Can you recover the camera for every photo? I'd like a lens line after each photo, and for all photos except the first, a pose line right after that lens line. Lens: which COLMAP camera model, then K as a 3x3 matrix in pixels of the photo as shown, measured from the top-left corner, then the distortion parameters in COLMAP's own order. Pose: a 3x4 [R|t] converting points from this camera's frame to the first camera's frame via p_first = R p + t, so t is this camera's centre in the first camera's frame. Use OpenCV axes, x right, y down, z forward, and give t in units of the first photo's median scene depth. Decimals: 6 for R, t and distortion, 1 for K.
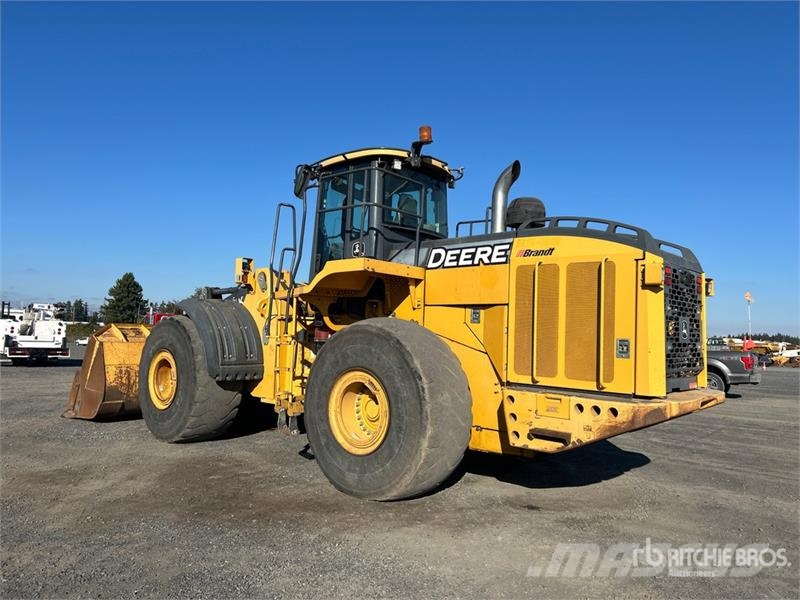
lens RADIAL K [[595.6, 0, 401.9], [0, 595.6, 297.9], [0, 0, 1]] dist [0.043916, -0.048044]
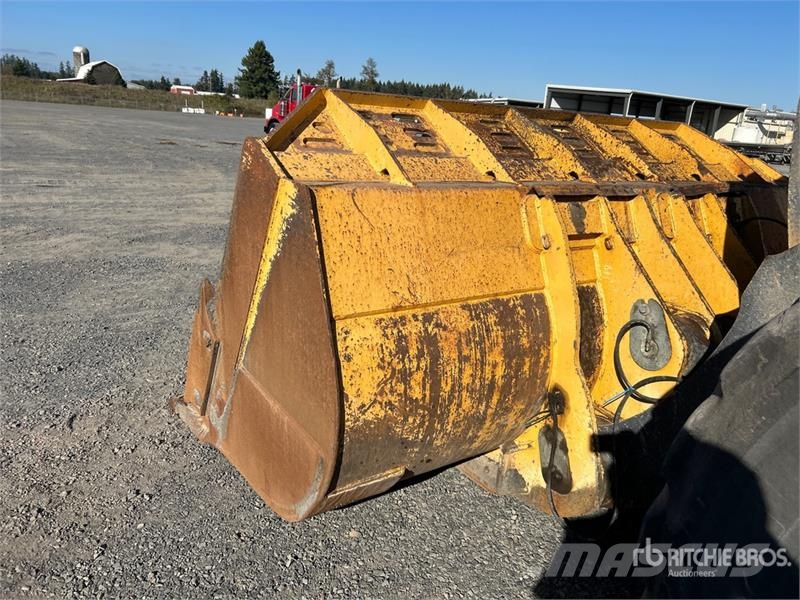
lens RADIAL K [[595.6, 0, 401.9], [0, 595.6, 297.9], [0, 0, 1]] dist [0.043916, -0.048044]
pose [[0.977439, 0.108254, -0.181369, -0.412004], [-0.039453, 0.937135, 0.346729, 0.037733], [0.207502, -0.331751, 0.920263, 0.781393]]
